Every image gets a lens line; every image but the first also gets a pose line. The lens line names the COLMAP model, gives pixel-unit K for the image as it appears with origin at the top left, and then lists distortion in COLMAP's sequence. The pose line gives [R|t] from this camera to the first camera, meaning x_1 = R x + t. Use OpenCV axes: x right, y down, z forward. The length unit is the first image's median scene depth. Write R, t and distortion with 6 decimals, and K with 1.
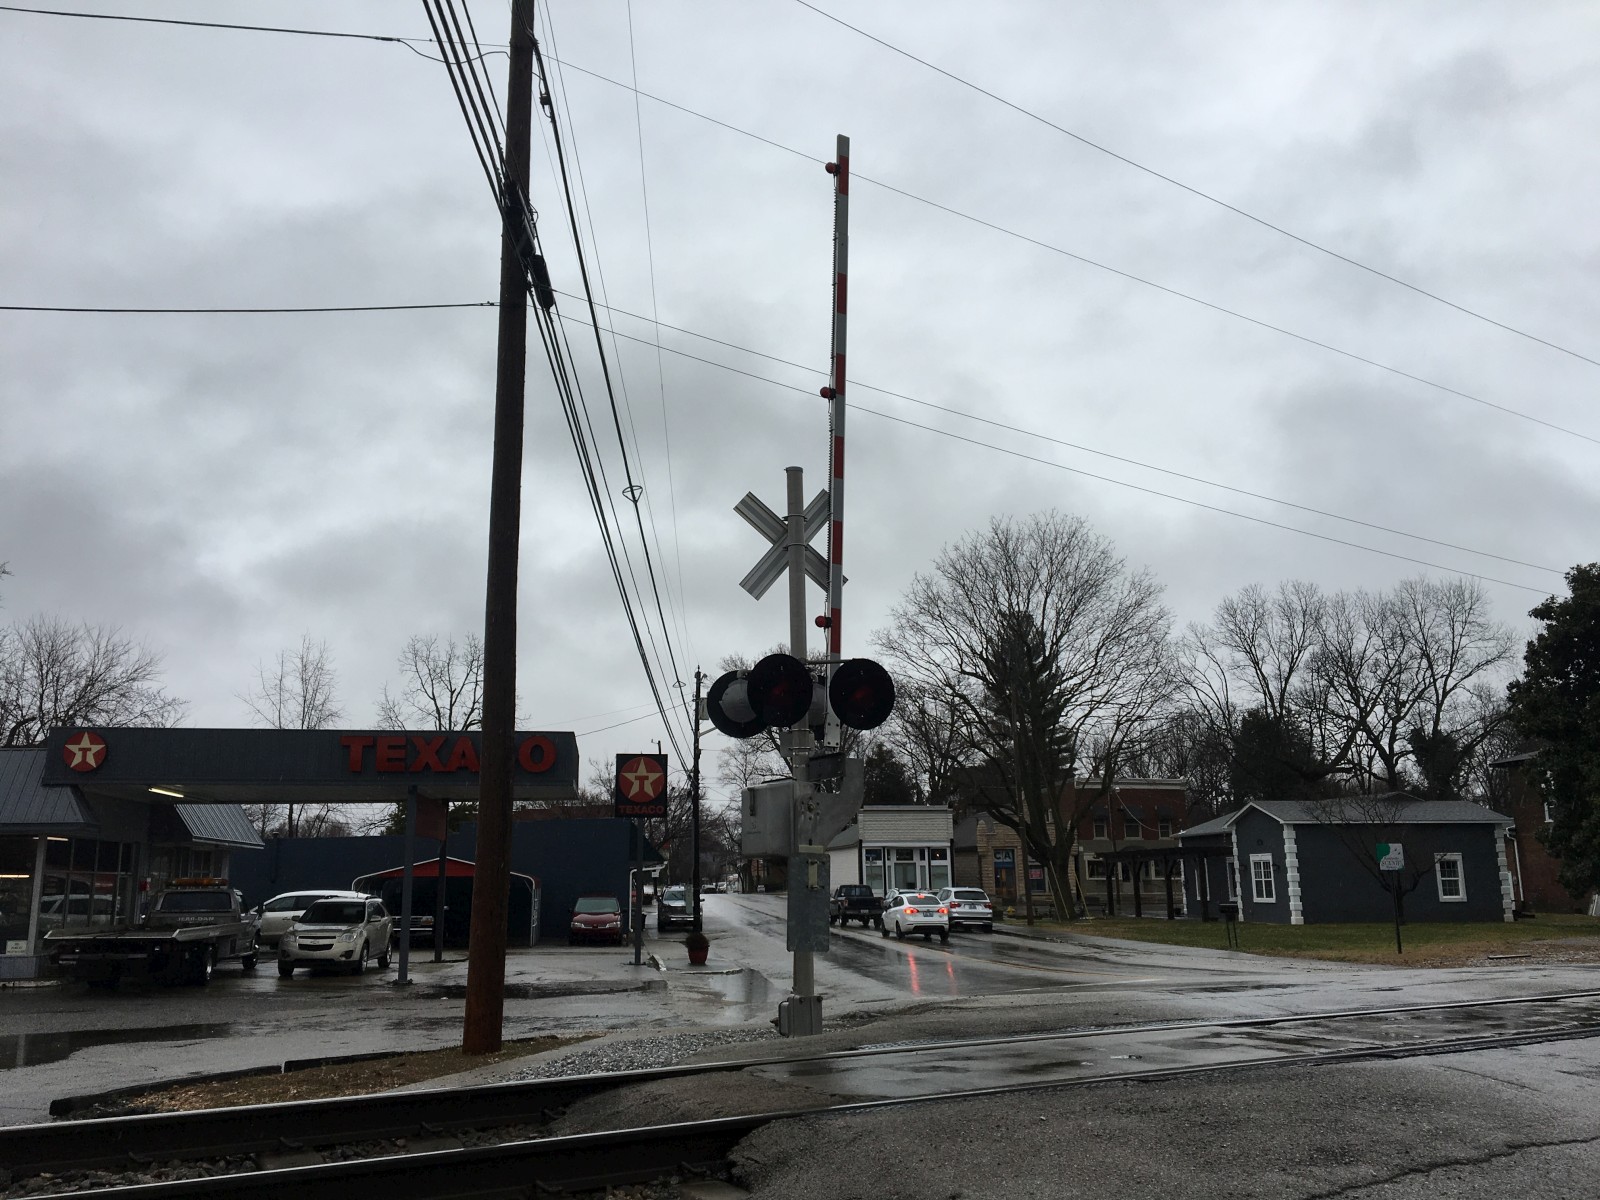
lens RADIAL K [[1338.9, 0, 779.0], [0, 1338.9, 596.9], [0, 0, 1]] dist [0.093026, -0.127008]
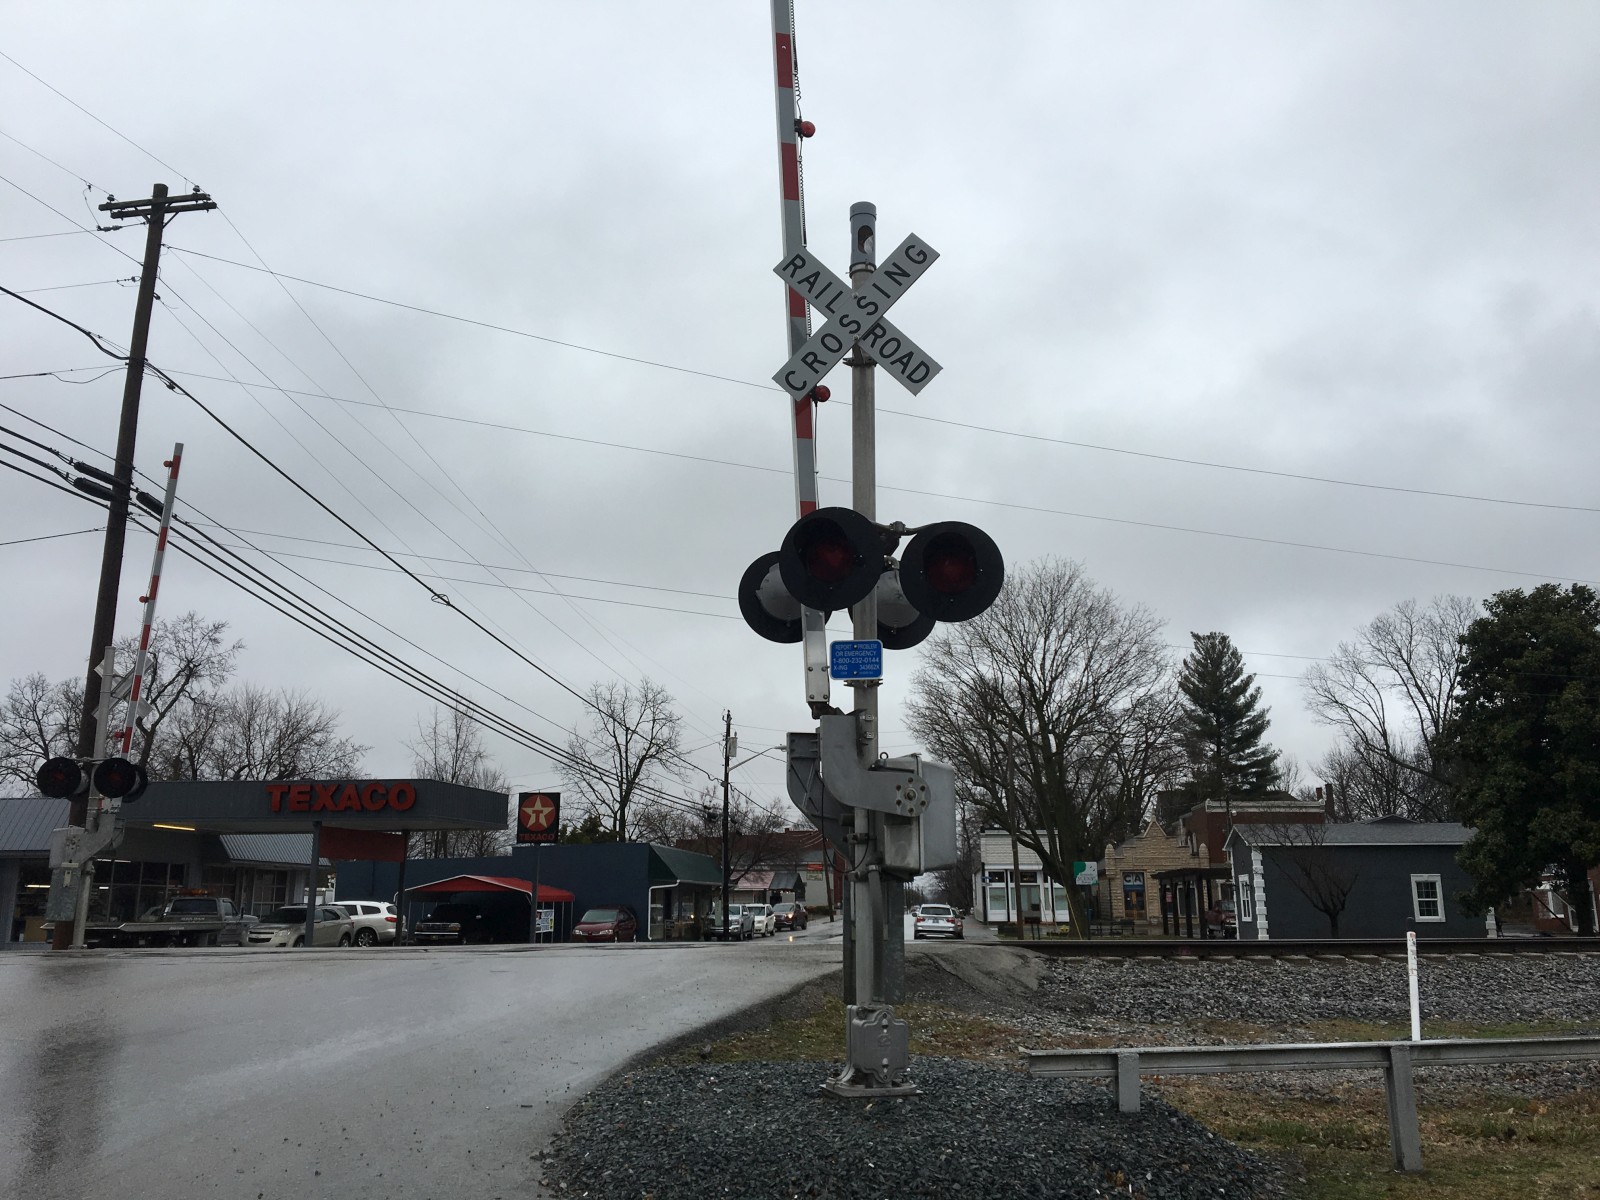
lens RADIAL K [[1339.0, 0, 775.8], [0, 1339.0, 597.5], [0, 0, 1]] dist [0.129455, -0.230017]
pose [[0.968592, -0.048383, -0.243904, 0.299384], [0.044385, 0.998775, -0.021863, -0.019498], [0.244663, 0.010351, 0.969553, -0.119760]]
